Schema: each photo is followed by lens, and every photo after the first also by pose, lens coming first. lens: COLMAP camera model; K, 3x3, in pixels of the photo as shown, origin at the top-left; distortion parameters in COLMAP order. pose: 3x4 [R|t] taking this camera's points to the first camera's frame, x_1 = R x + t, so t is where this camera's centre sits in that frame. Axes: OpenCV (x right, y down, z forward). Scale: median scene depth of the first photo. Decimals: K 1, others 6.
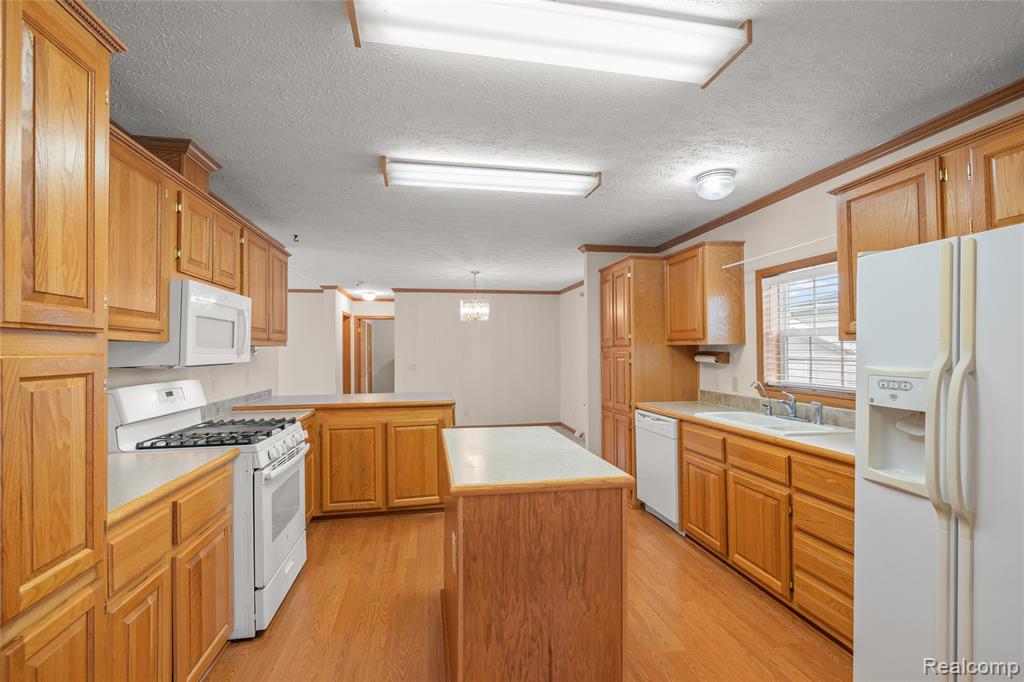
lens RADIAL K [[459.5, 0, 512.0], [0, 459.5, 341.0], [0, 0, 1]] dist [-0.004231, -0.000205]
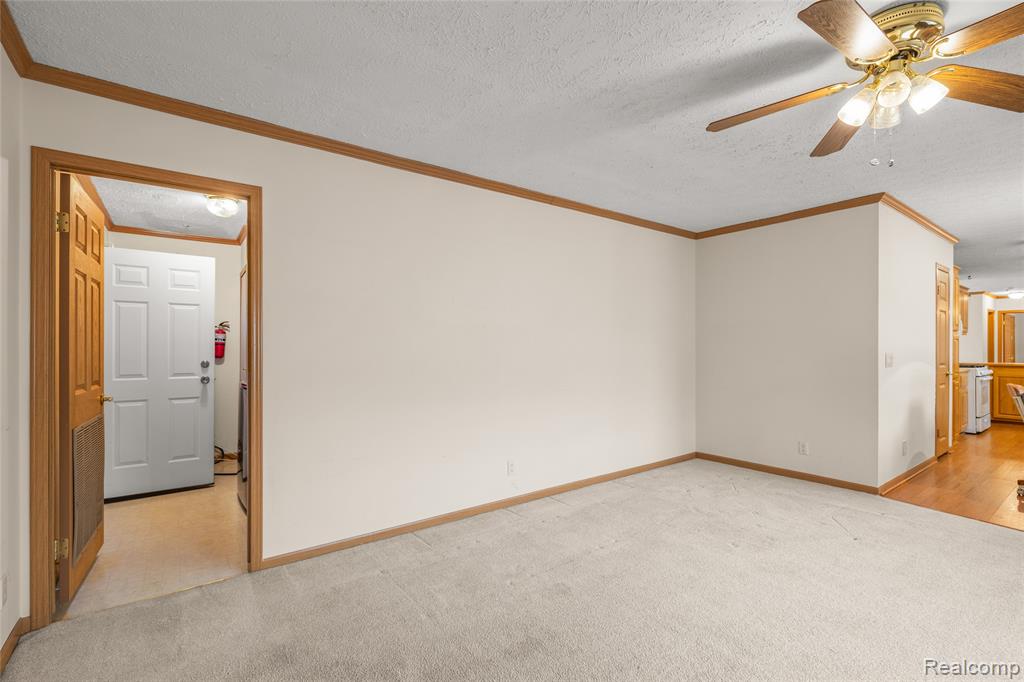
lens RADIAL K [[459.5, 0, 512.0], [0, 459.5, 341.0], [0, 0, 1]] dist [-0.004231, -0.000205]
pose [[0.440097, -0.000412, -0.897950, 0.468397], [0.015370, 0.999857, 0.007074, -0.007427], [0.897819, -0.016915, 0.440040, -1.818632]]
